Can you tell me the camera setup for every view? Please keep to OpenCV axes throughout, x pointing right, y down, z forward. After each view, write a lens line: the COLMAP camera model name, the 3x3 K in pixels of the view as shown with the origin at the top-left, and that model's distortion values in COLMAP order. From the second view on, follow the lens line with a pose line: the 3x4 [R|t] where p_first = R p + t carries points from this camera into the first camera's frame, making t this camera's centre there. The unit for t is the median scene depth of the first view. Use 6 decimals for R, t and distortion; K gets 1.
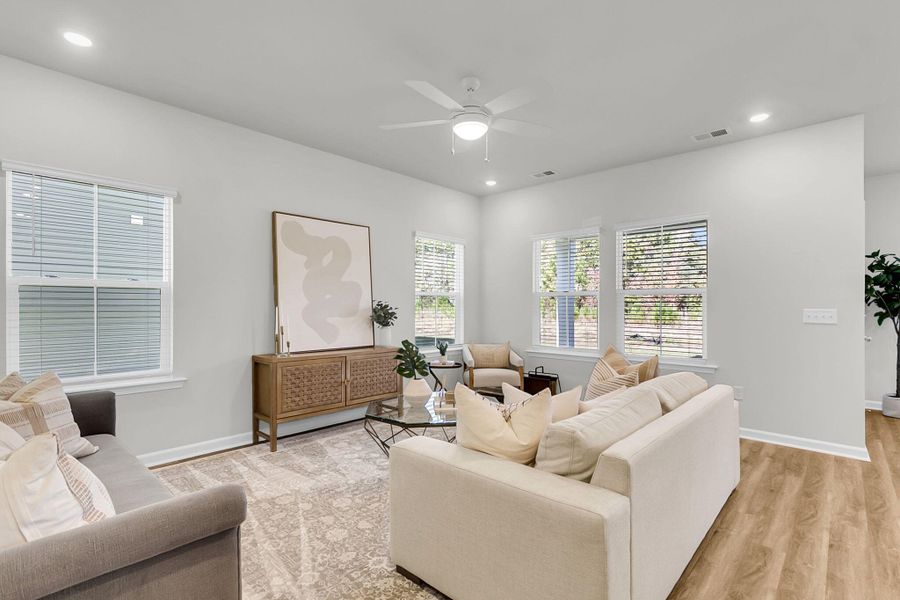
lens RADIAL K [[426.5, 0, 449.2], [0, 426.5, 303.2], [0, 0, 1]] dist [-0.002364, 0.001951]
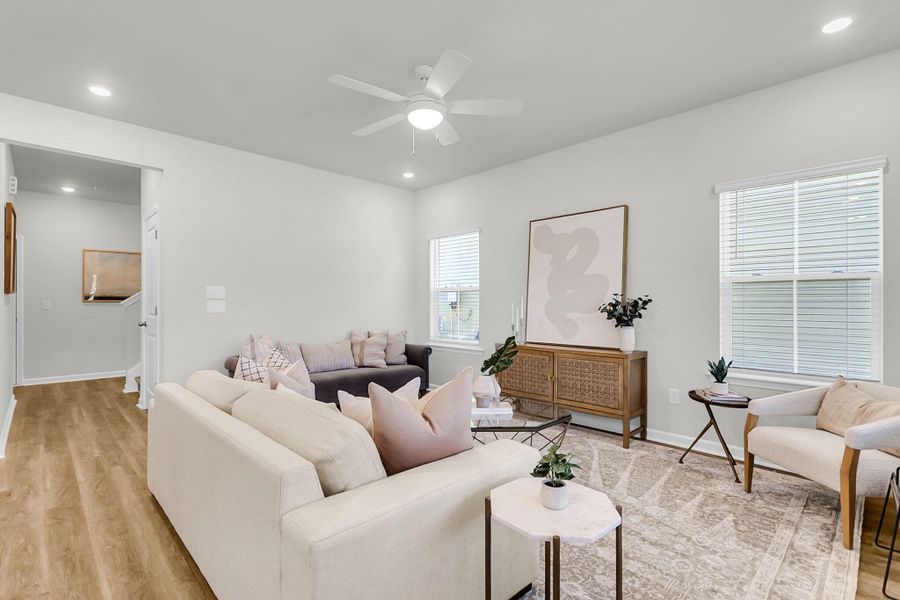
lens RADIAL K [[426.5, 0, 453.3], [0, 426.5, 297.7], [0, 0, 1]] dist [-0.002364, 0.001951]
pose [[-0.047102, -0.011008, -0.998829, 0.721531], [0.011013, 0.999873, -0.011539, 0.006977], [0.998829, -0.011544, -0.046975, 0.780840]]
